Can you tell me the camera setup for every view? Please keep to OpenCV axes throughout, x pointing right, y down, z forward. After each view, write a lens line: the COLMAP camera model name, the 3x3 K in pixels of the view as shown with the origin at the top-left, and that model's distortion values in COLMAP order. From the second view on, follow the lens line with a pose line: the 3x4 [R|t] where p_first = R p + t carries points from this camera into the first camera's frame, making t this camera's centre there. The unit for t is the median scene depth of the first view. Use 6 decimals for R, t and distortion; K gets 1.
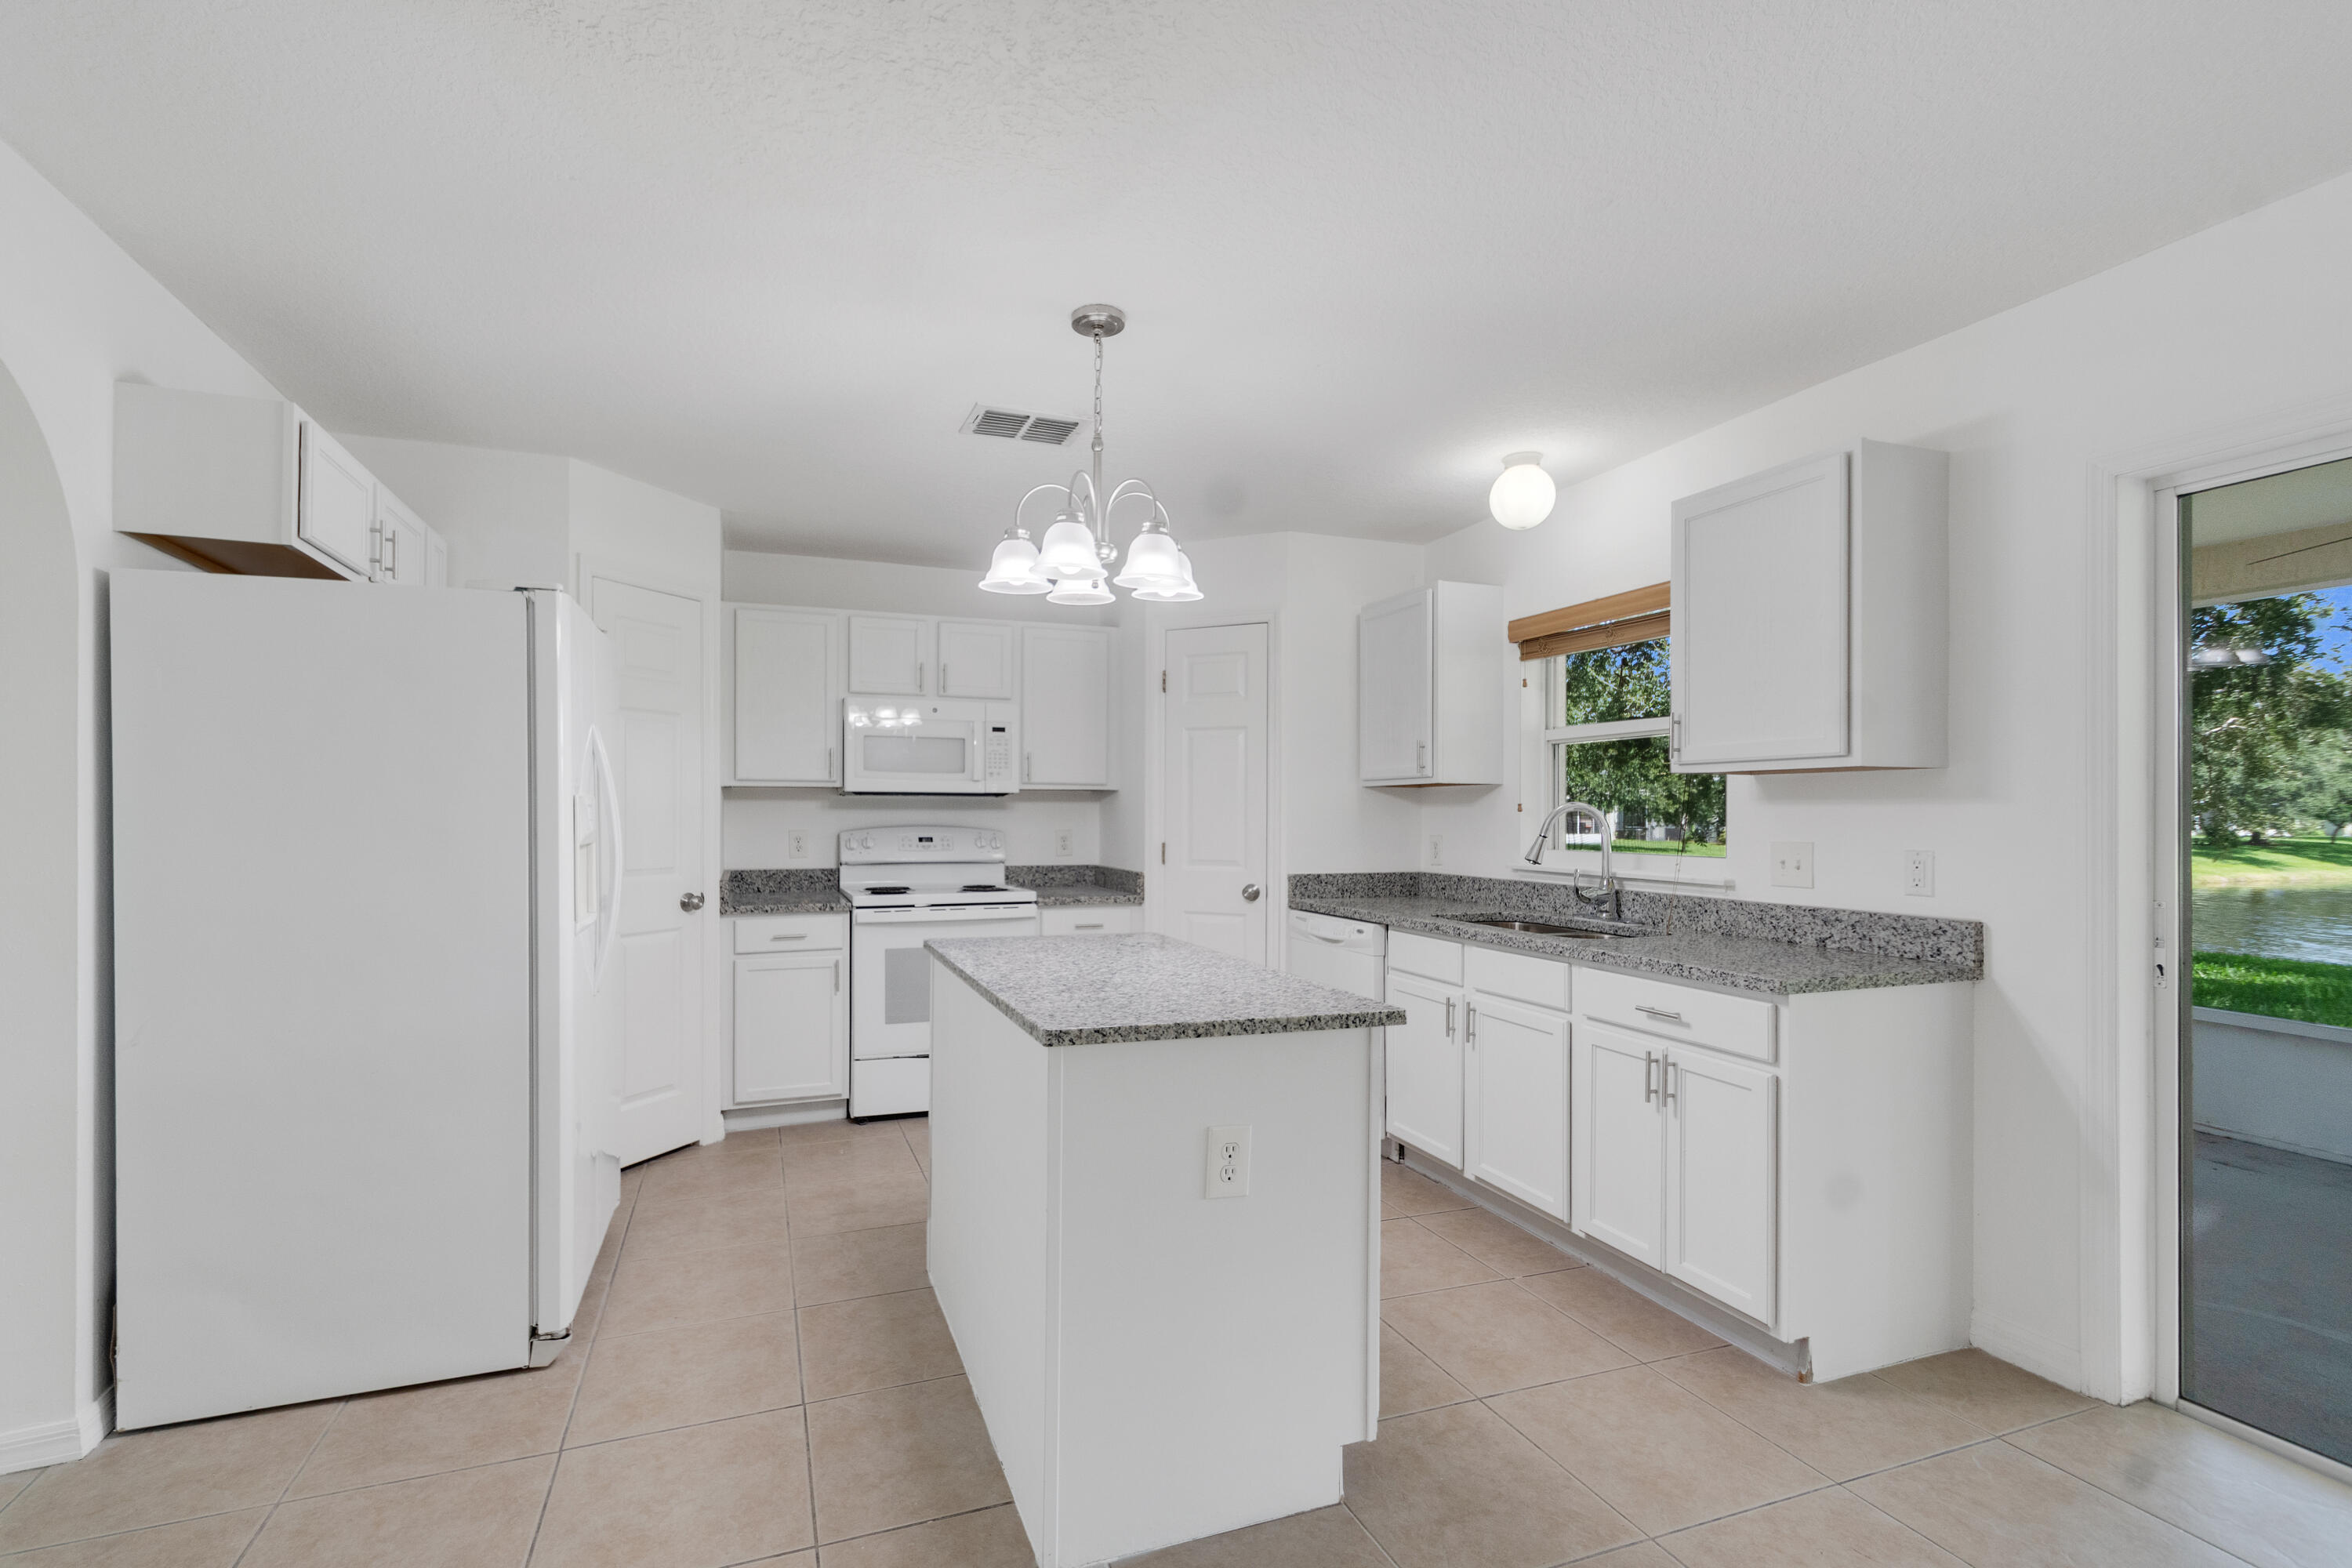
lens RADIAL K [[1042.5, 0, 1117.3], [0, 1042.5, 814.2], [0, 0, 1]] dist [0.007815, 0.000062]
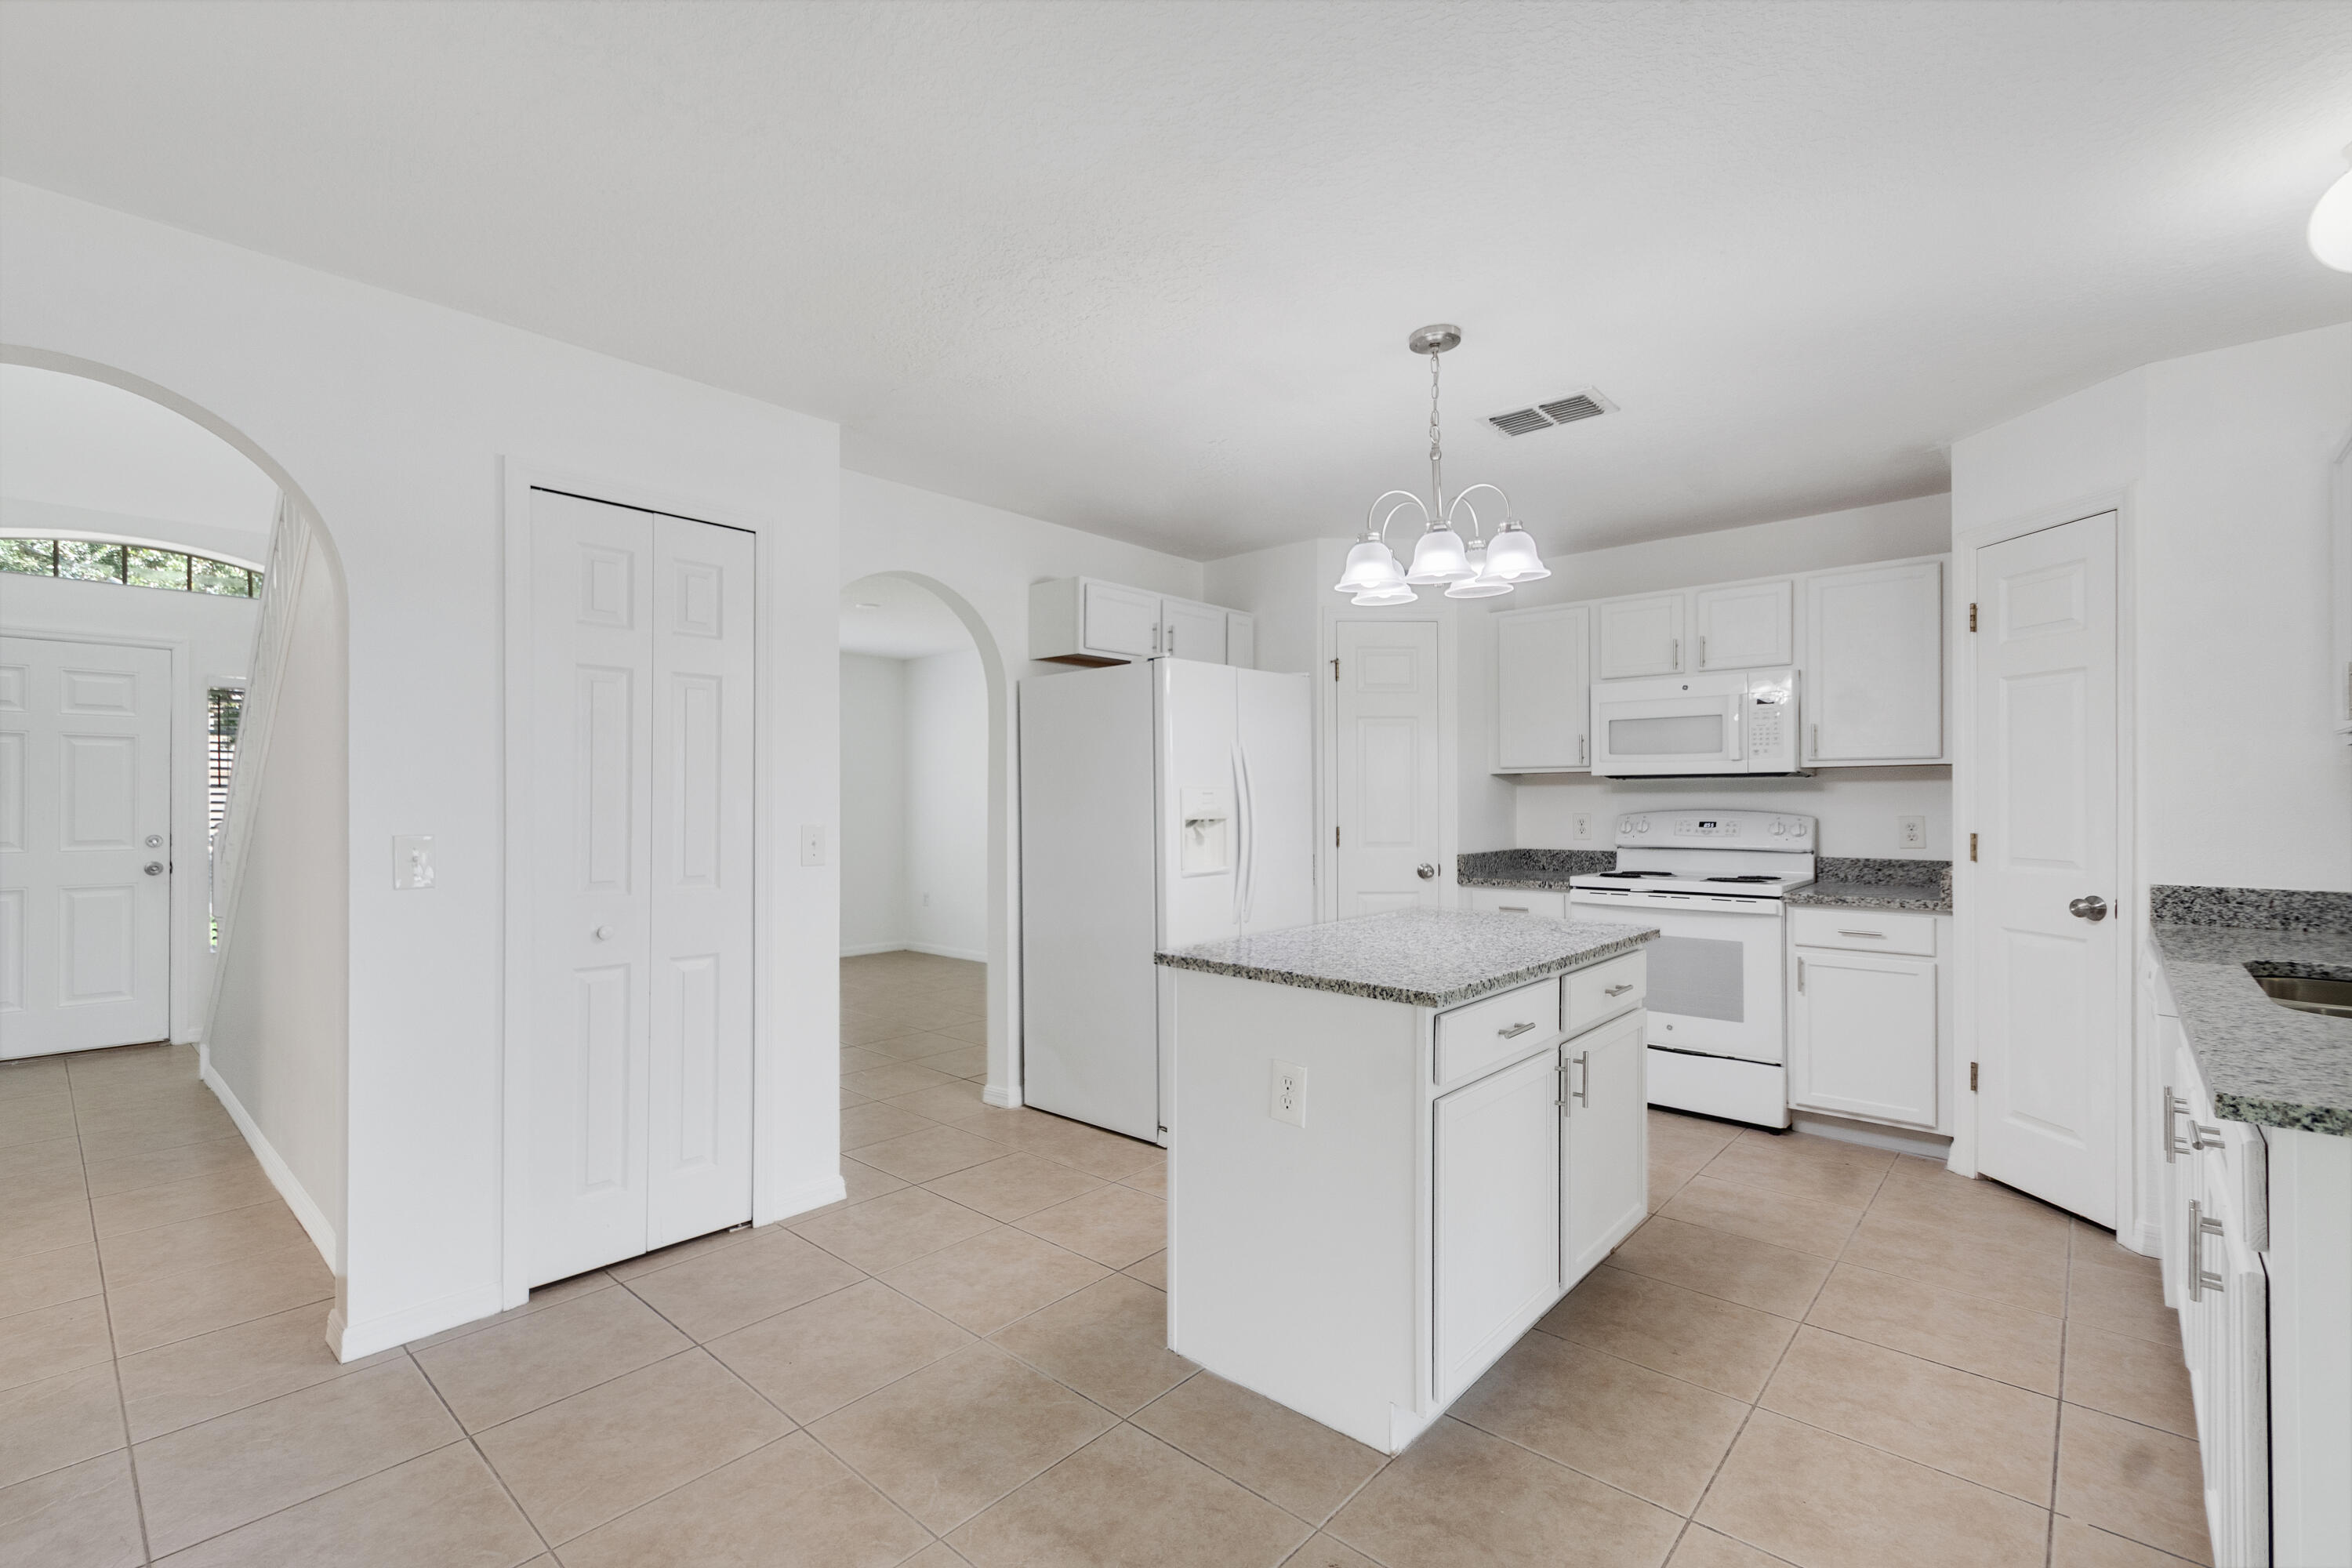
lens RADIAL K [[1030.2, 0, 1145.0], [0, 1030.2, 796.1], [0, 0, 1]] dist [0.001859, -0.006080]
pose [[0.464464, -0.007611, -0.885559, 0.483178], [0.003677, 0.999971, -0.006666, 0.003801], [0.885584, -0.000160, 0.464479, 0.148190]]
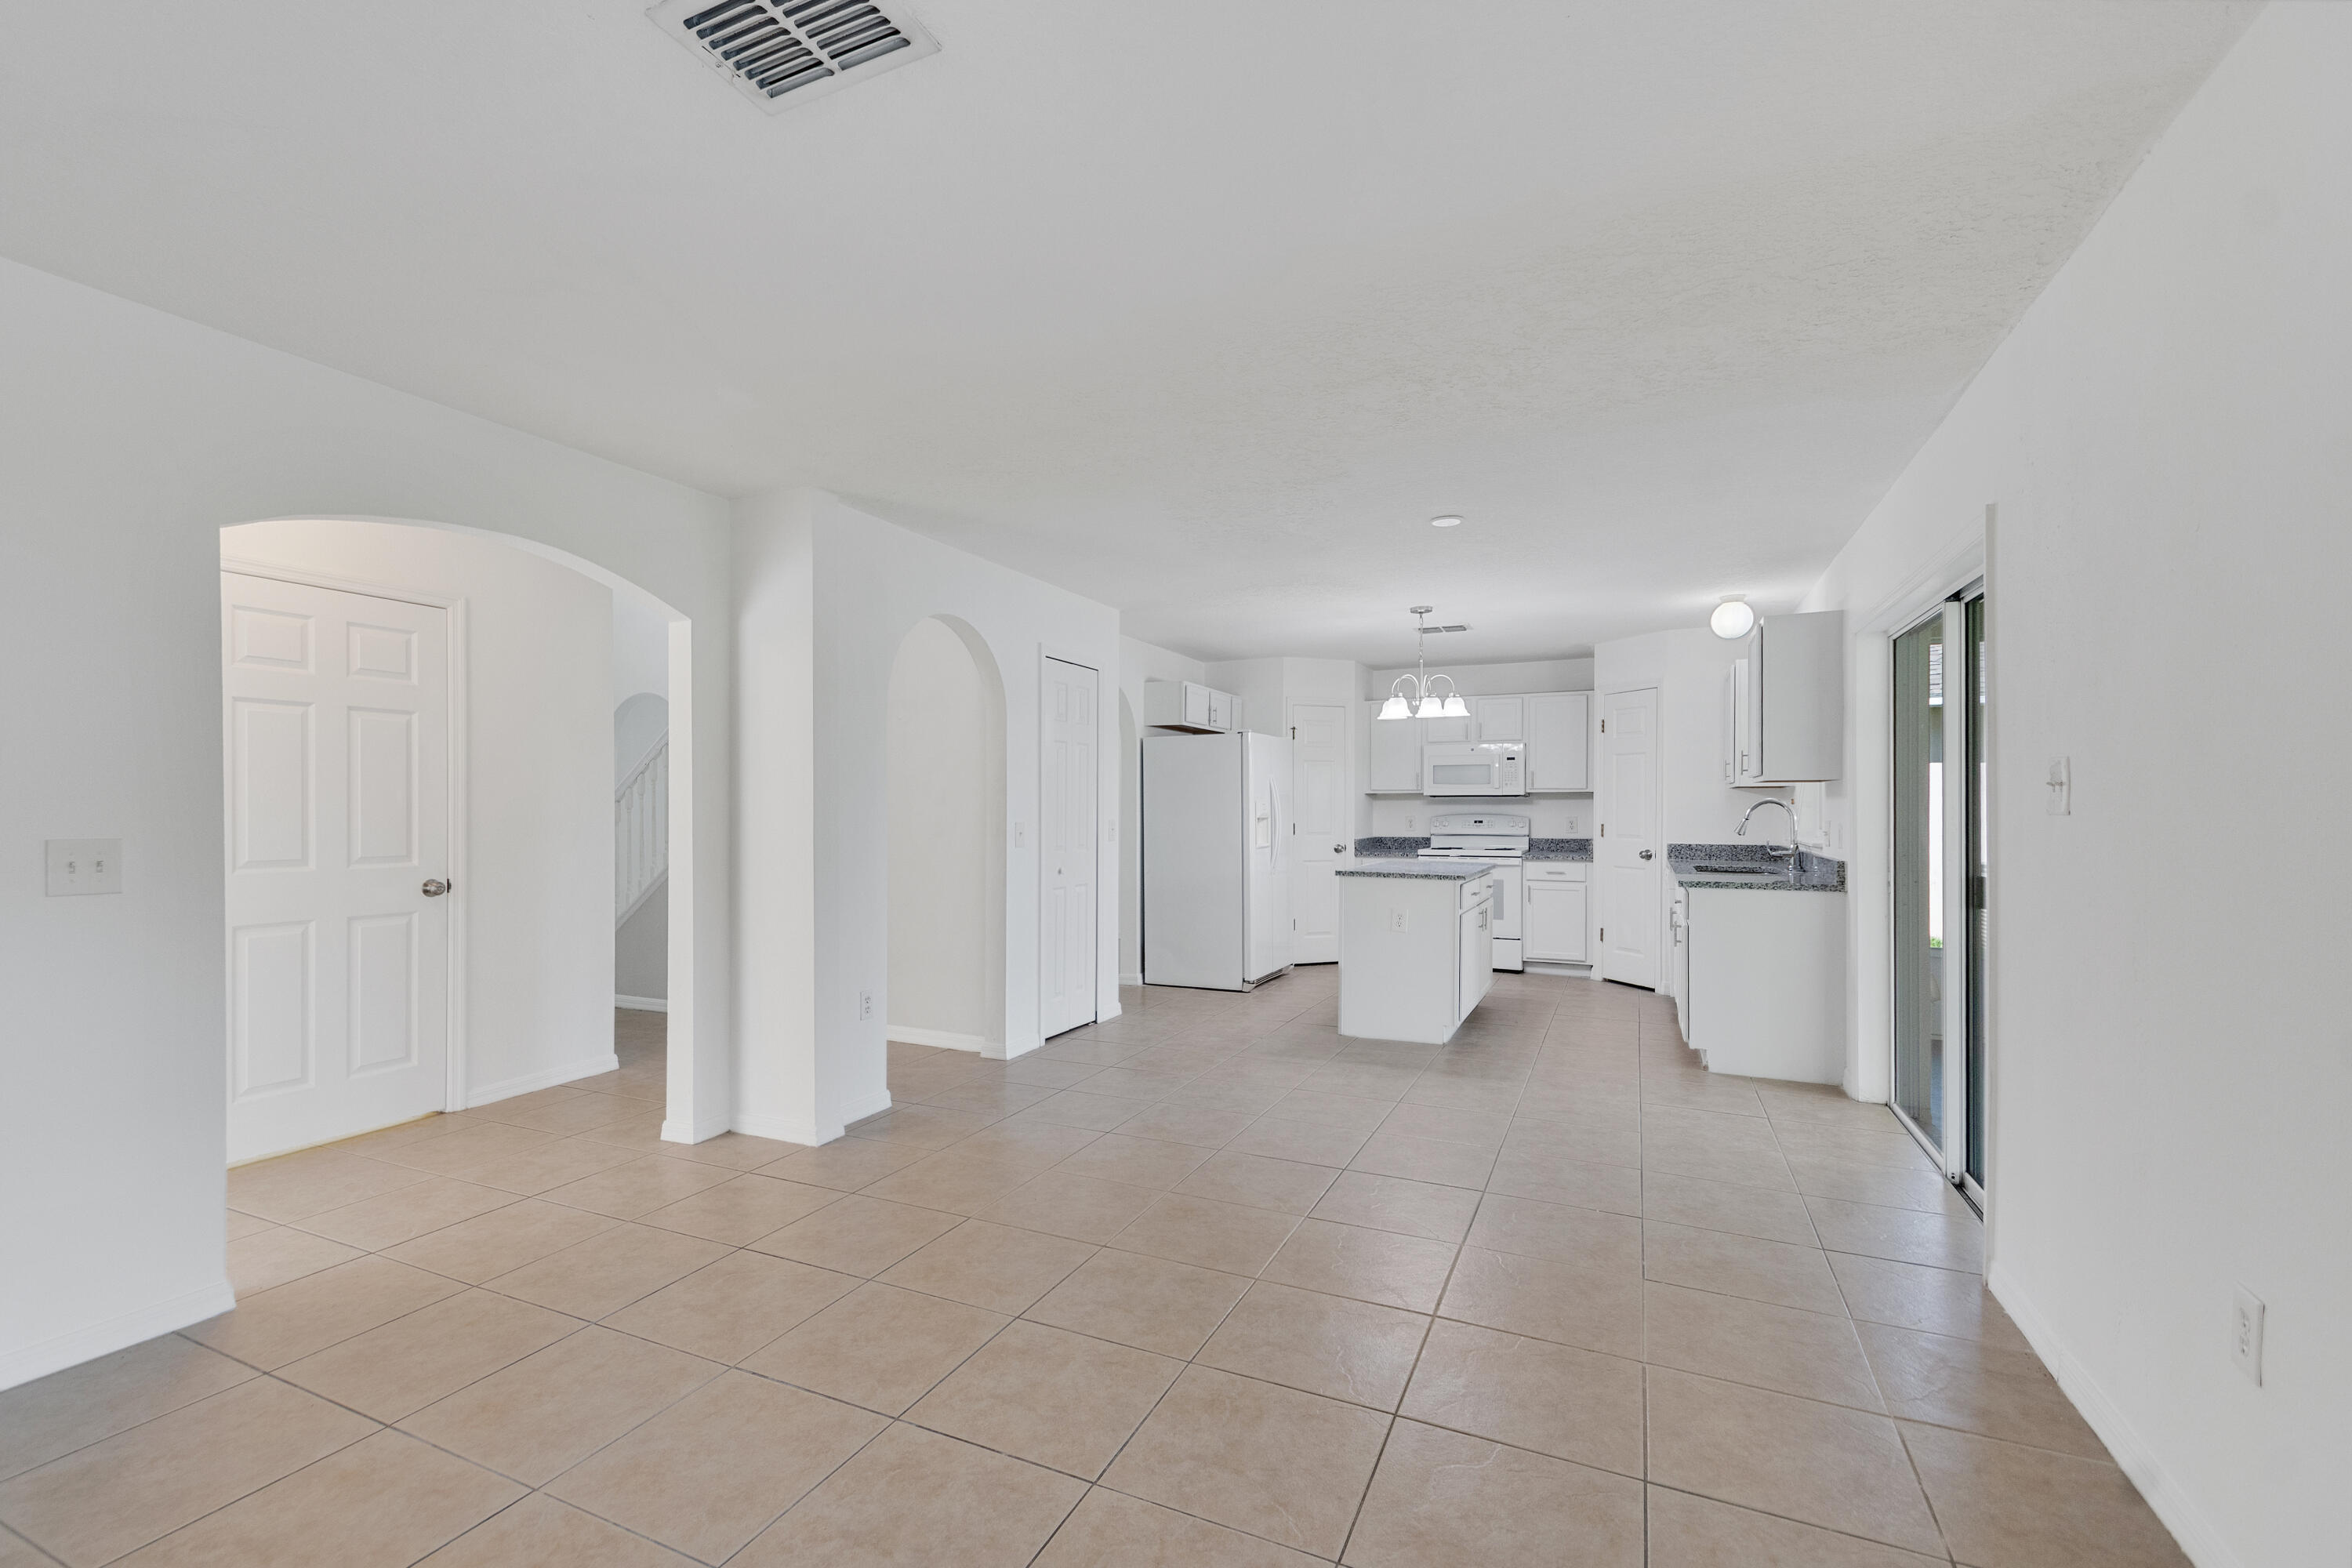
lens RADIAL K [[1036.0, 0, 1157.8], [0, 1036.0, 812.8], [0, 0, 1]] dist [0.001293, 0.000119]
pose [[0.715704, 0.000601, -0.698403, 0.782676], [0.000469, 0.999999, 0.001341, 0.007907], [0.698404, -0.001287, 0.715703, -0.755577]]
